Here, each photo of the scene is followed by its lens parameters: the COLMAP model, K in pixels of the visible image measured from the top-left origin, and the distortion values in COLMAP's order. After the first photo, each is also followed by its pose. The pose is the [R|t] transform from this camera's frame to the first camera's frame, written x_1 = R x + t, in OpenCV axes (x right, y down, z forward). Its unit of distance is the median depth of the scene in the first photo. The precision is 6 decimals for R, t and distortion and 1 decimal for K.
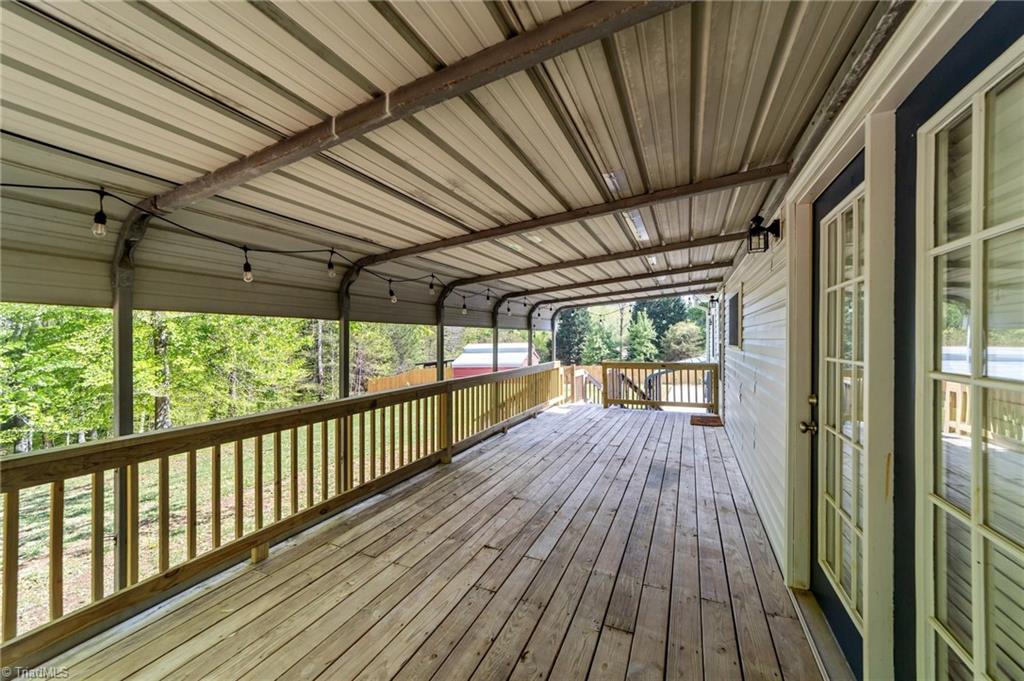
lens RADIAL K [[474.8, 0, 512.0], [0, 474.8, 340.5], [0, 0, 1]] dist [0.000107, 0.000158]
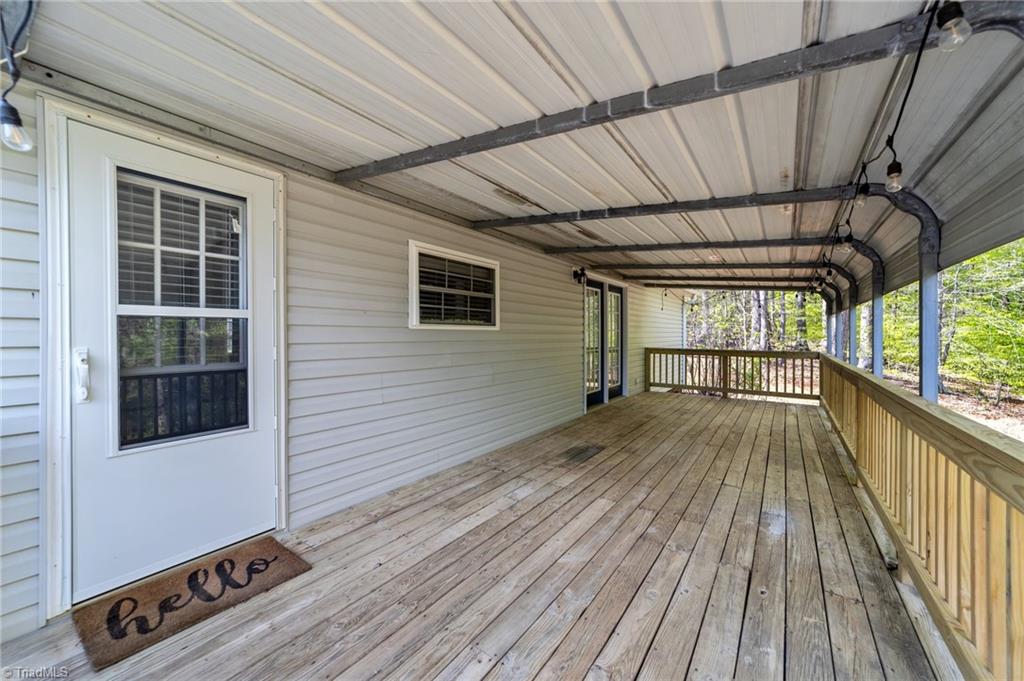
lens RADIAL K [[474.8, 0, 512.0], [0, 474.8, 340.5], [0, 0, 1]] dist [0.000107, 0.000158]
pose [[-0.986451, -0.003201, 0.164028, 0.283092], [0.000000, 0.999810, 0.019514, 0.024996], [-0.164059, 0.019249, -0.986263, 1.903428]]
